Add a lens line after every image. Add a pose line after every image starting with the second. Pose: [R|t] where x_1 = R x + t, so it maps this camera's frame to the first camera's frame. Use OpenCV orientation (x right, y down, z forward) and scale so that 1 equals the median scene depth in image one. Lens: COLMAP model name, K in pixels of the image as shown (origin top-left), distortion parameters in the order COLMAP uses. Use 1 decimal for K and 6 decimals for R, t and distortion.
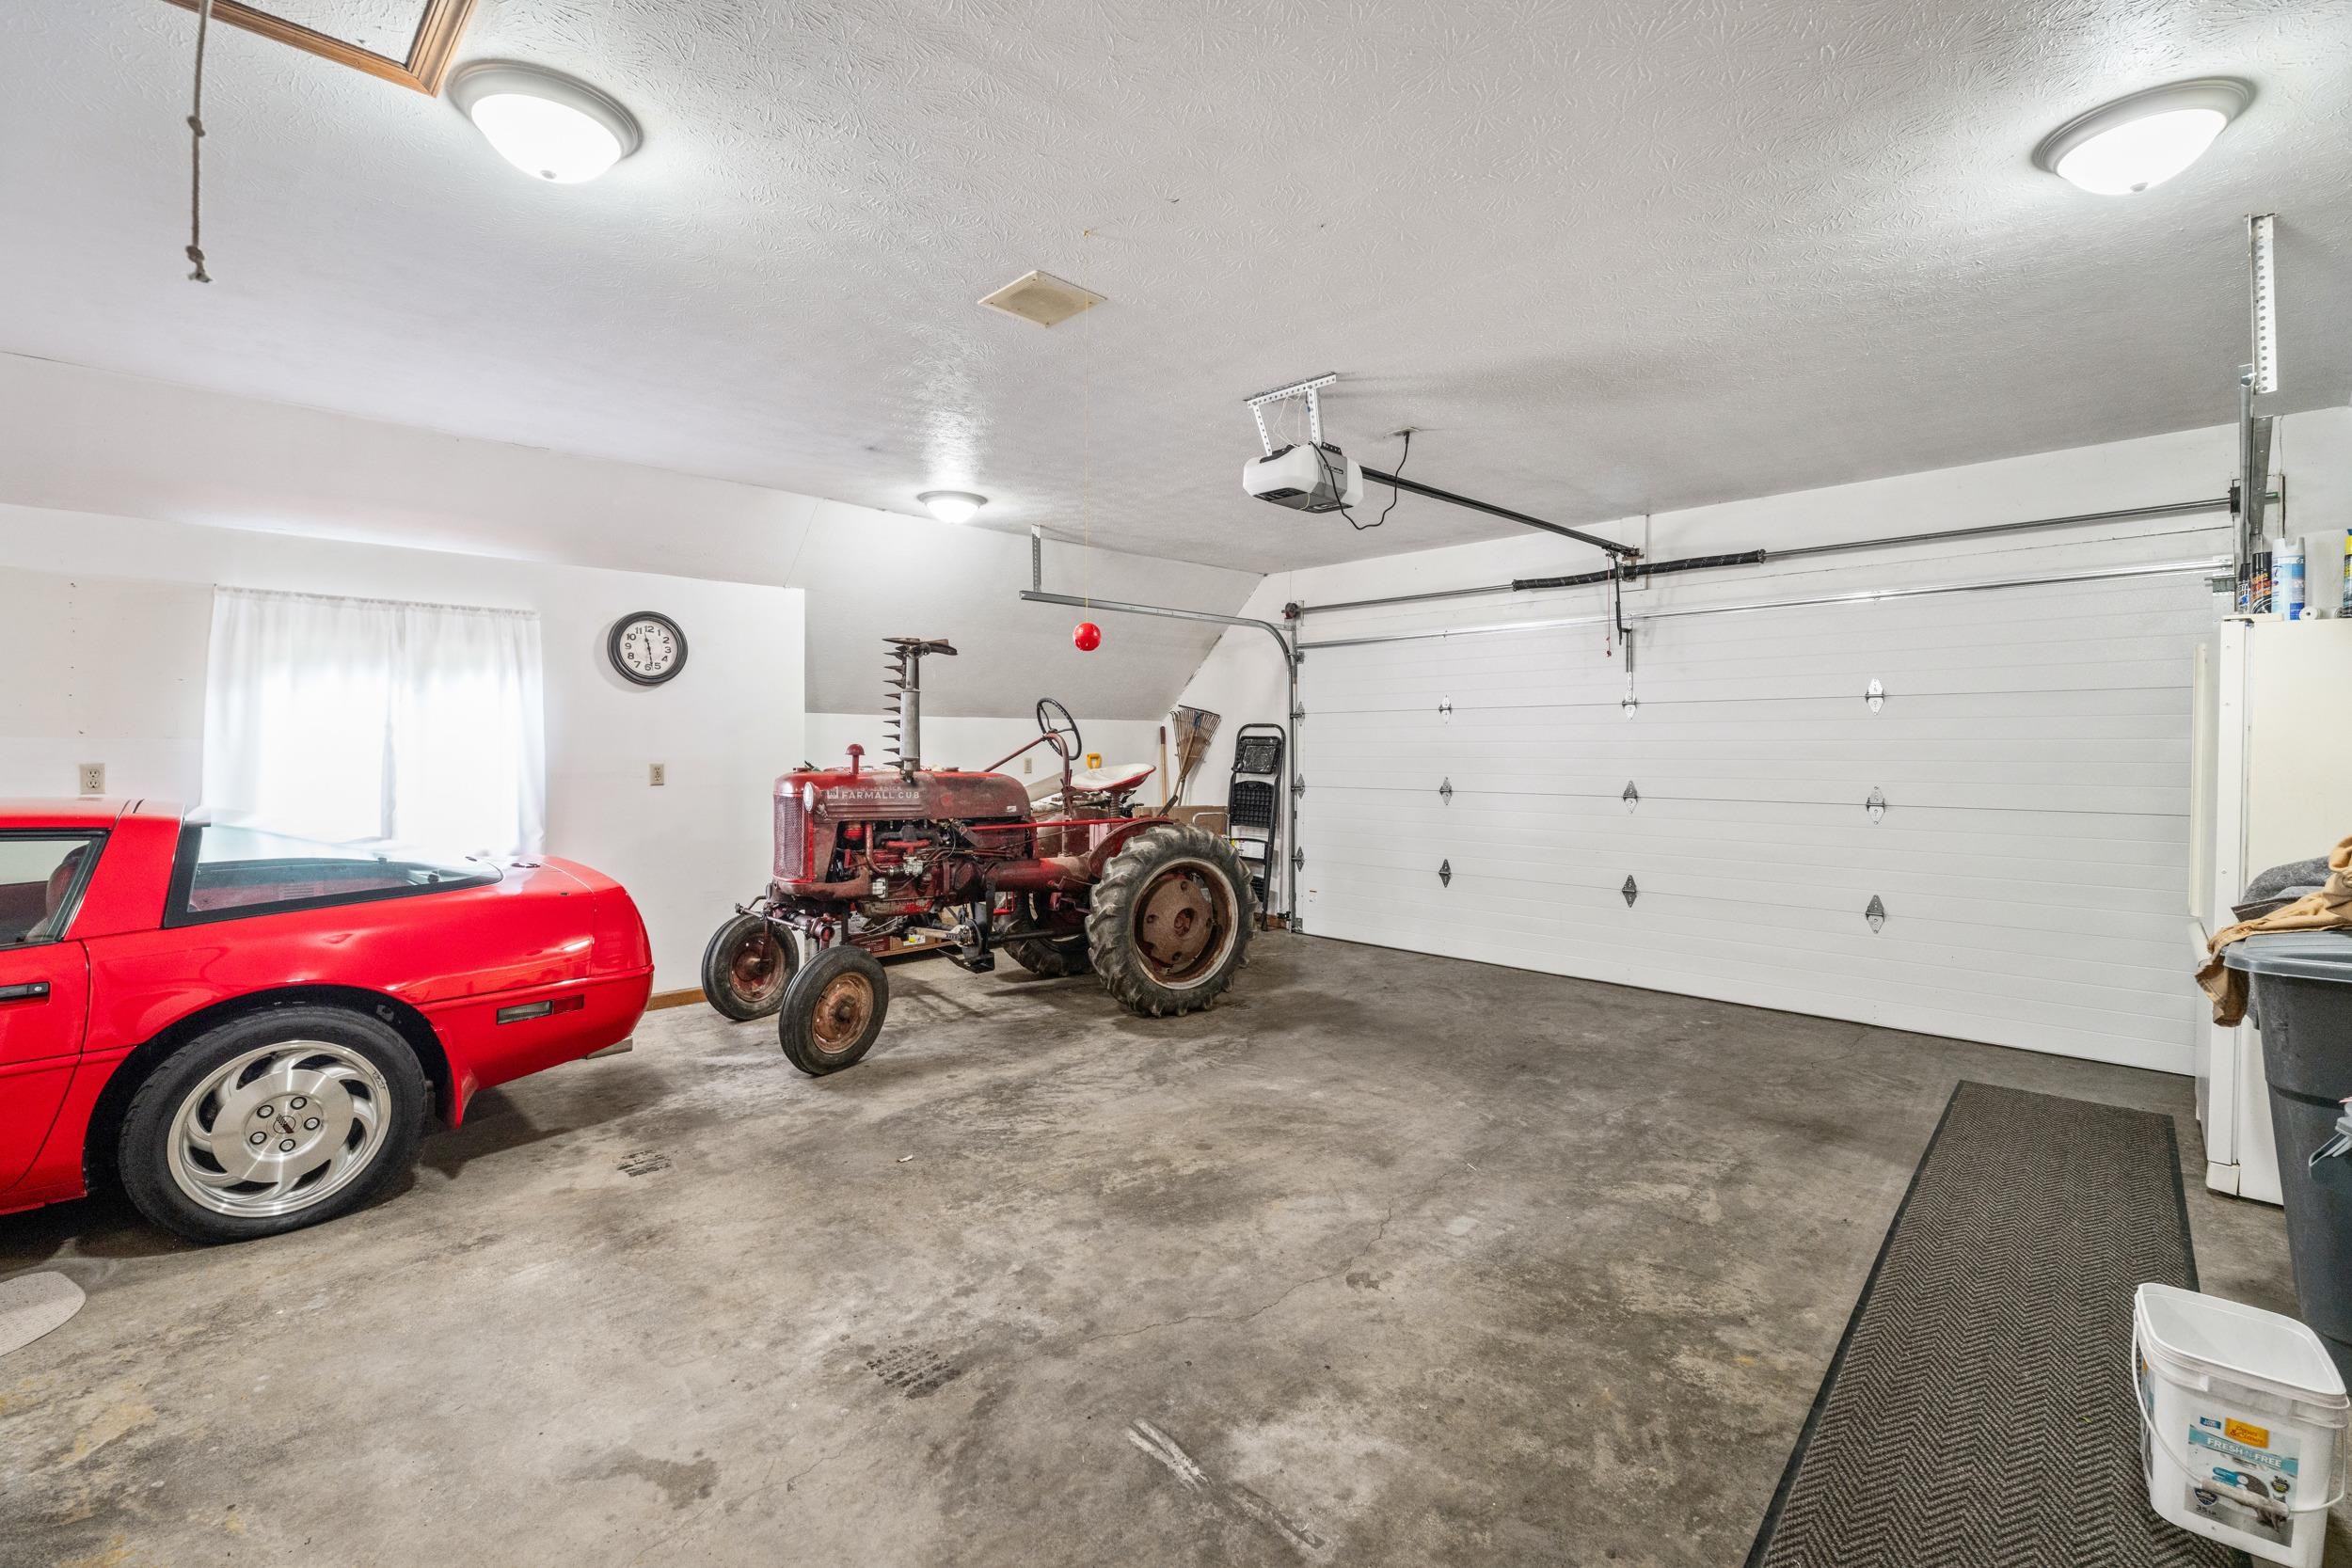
lens RADIAL K [[1046.0, 0, 1171.3], [0, 1046.0, 794.8], [0, 0, 1]] dist [-0.011593, 0.000253]
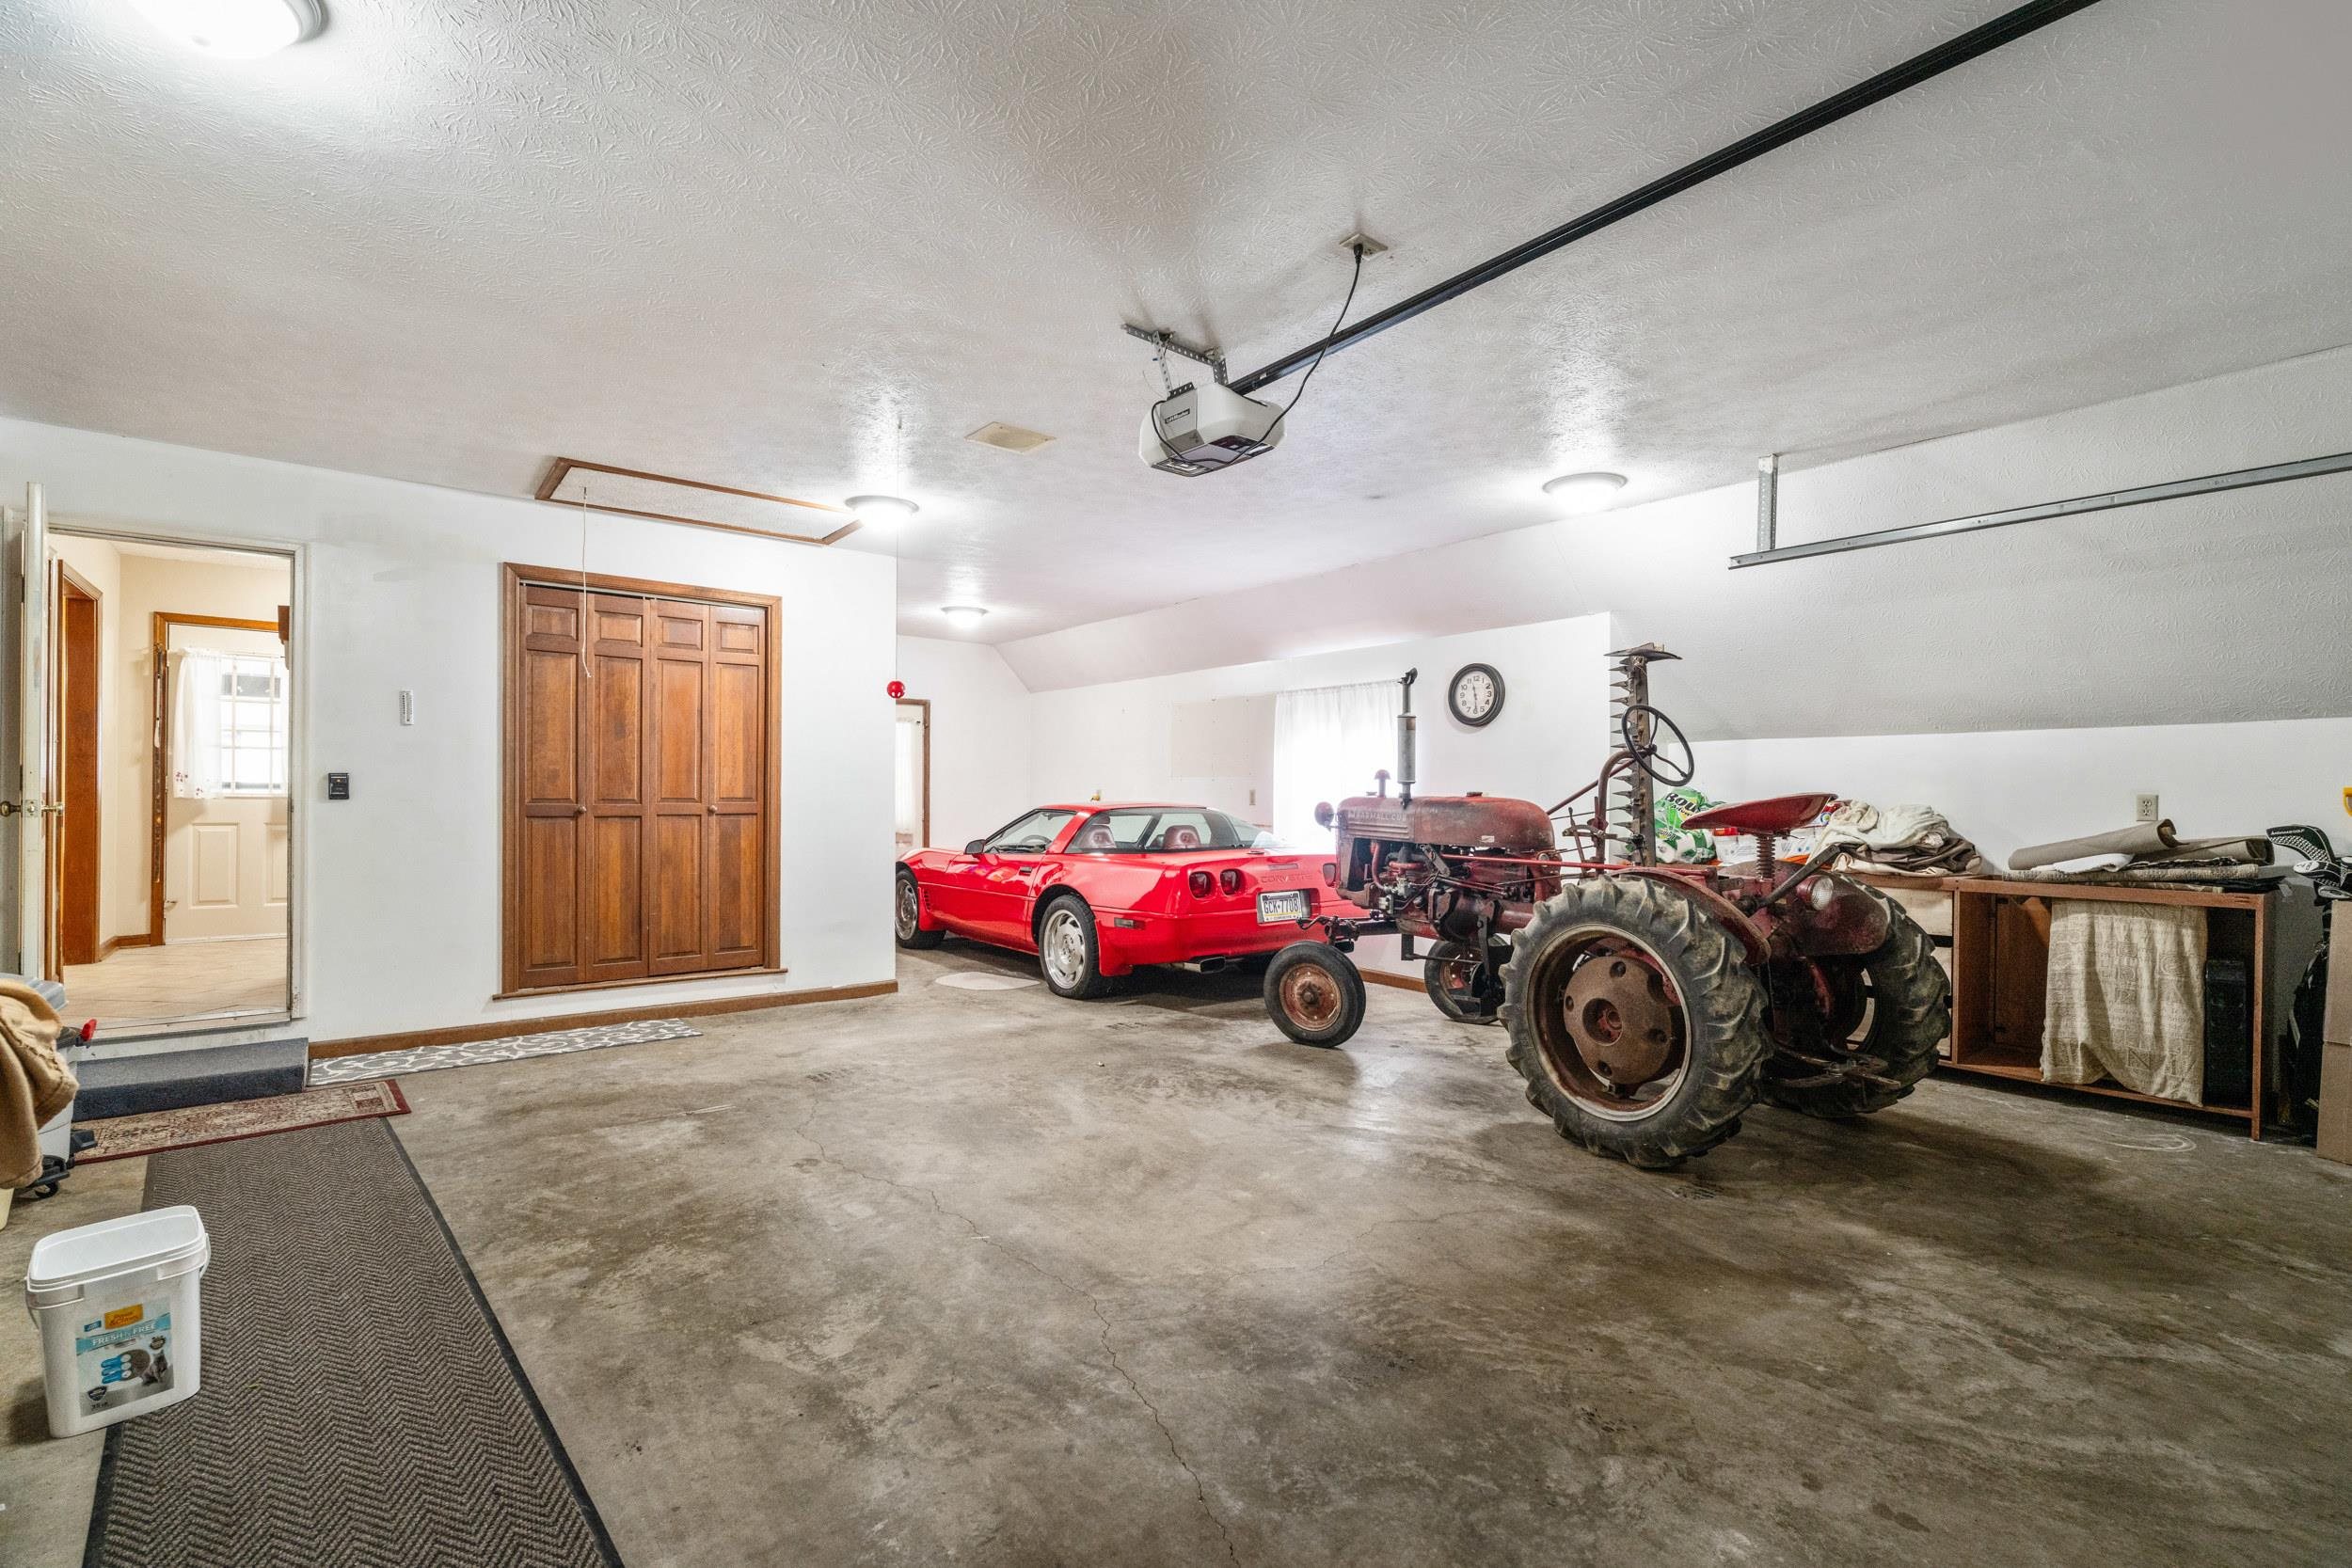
lens RADIAL K [[1043.9, 0, 1178.2], [0, 1043.9, 841.4], [0, 0, 1]] dist [-0.007583, -0.000033]
pose [[-0.101405, 0.038545, -0.994098, 1.049705], [-0.052682, 0.997639, 0.044056, -0.013291], [0.993449, 0.056839, -0.099135, 1.161378]]
